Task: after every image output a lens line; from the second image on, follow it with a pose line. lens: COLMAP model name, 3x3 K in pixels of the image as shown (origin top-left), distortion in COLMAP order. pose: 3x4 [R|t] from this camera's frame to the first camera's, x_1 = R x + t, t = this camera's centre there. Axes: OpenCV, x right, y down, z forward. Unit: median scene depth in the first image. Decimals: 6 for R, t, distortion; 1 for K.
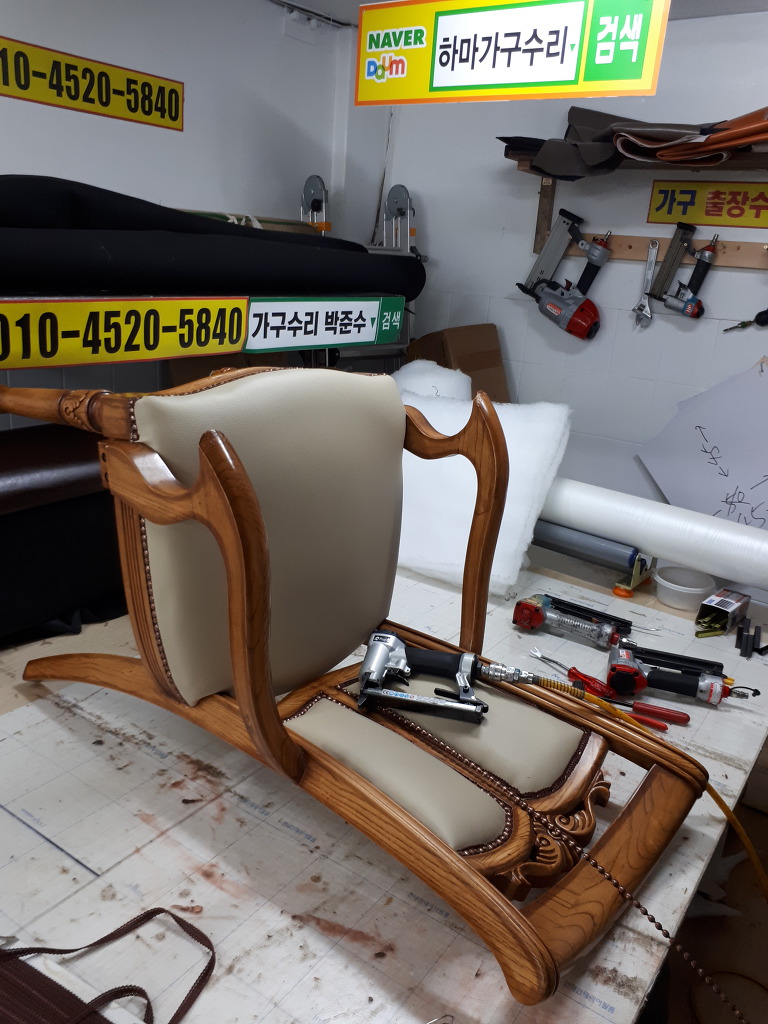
lens RADIAL K [[821.5, 0, 372.2], [0, 821.5, 515.4], [0, 0, 1]] dist [0.014192, -0.012062]
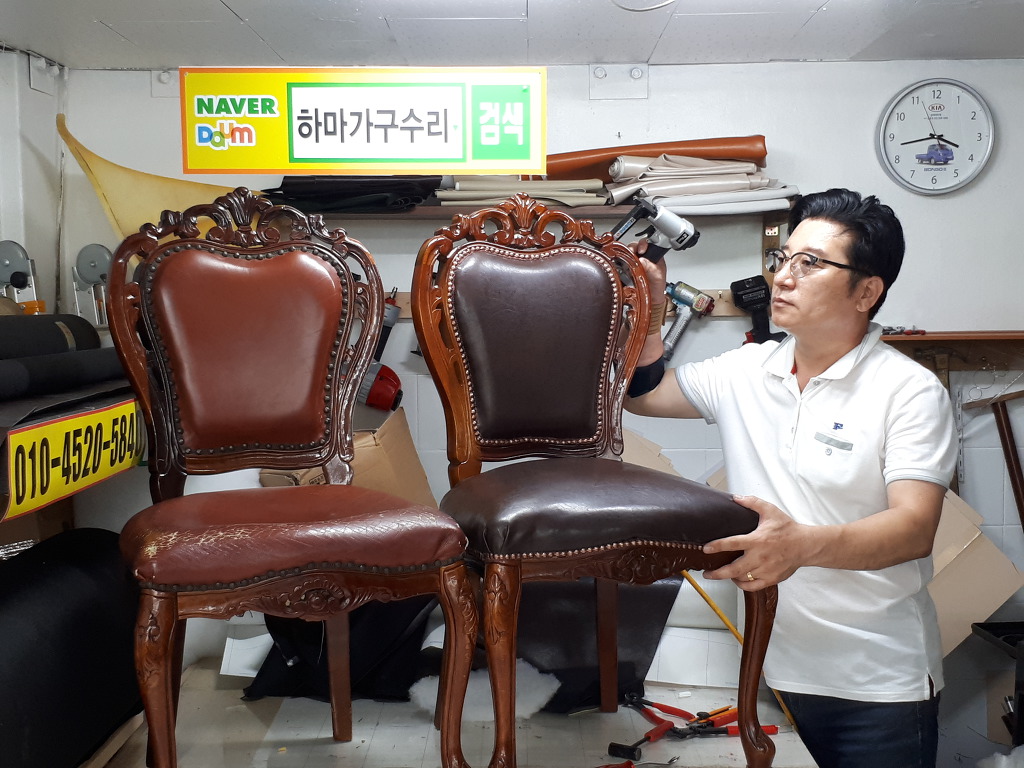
lens RADIAL K [[1399.1, 0, 512.0], [0, 1399.1, 384.0], [0, 0, 1]] dist [0.217484, -0.604002]
pose [[0.817034, -0.108624, 0.566266, -0.618431], [0.240372, 0.956851, -0.163270, 0.024531], [-0.524097, 0.269512, 0.807890, -0.297277]]
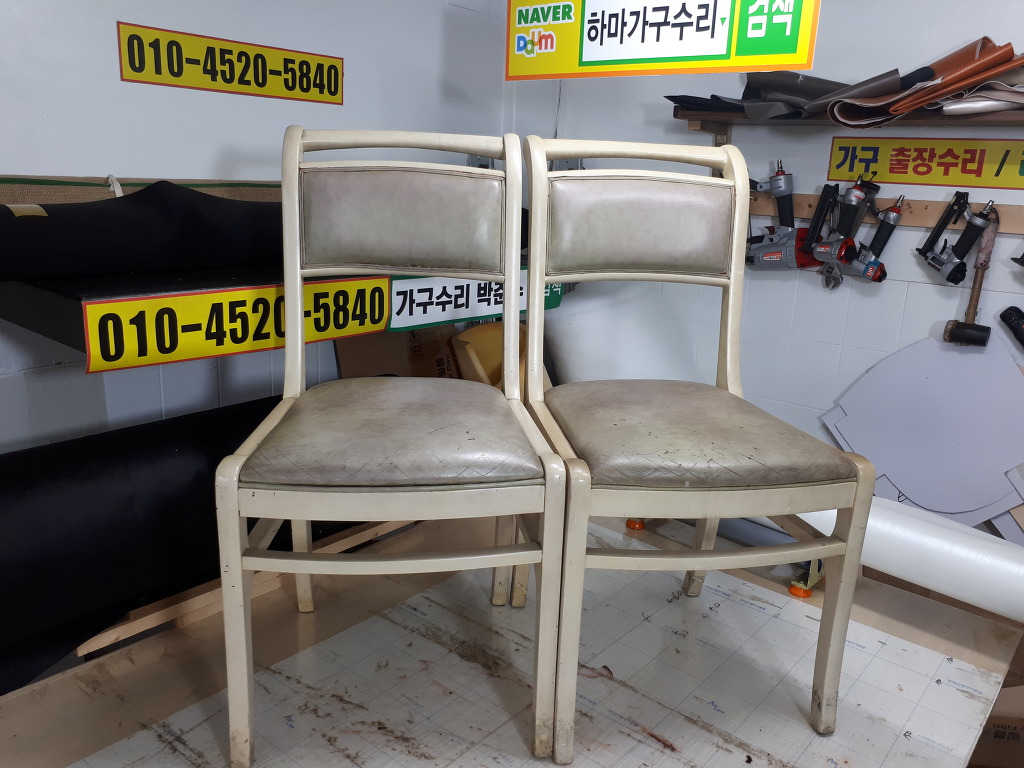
lens RADIAL K [[825.3, 0, 514.2], [0, 825.3, 394.0], [0, 0, 1]] dist [0.003079, -0.001366]
pose [[0.996725, -0.004958, -0.080715, 0.069293], [0.000345, 0.998370, -0.057071, -0.077399], [0.080866, 0.056856, 0.995102, 0.057627]]
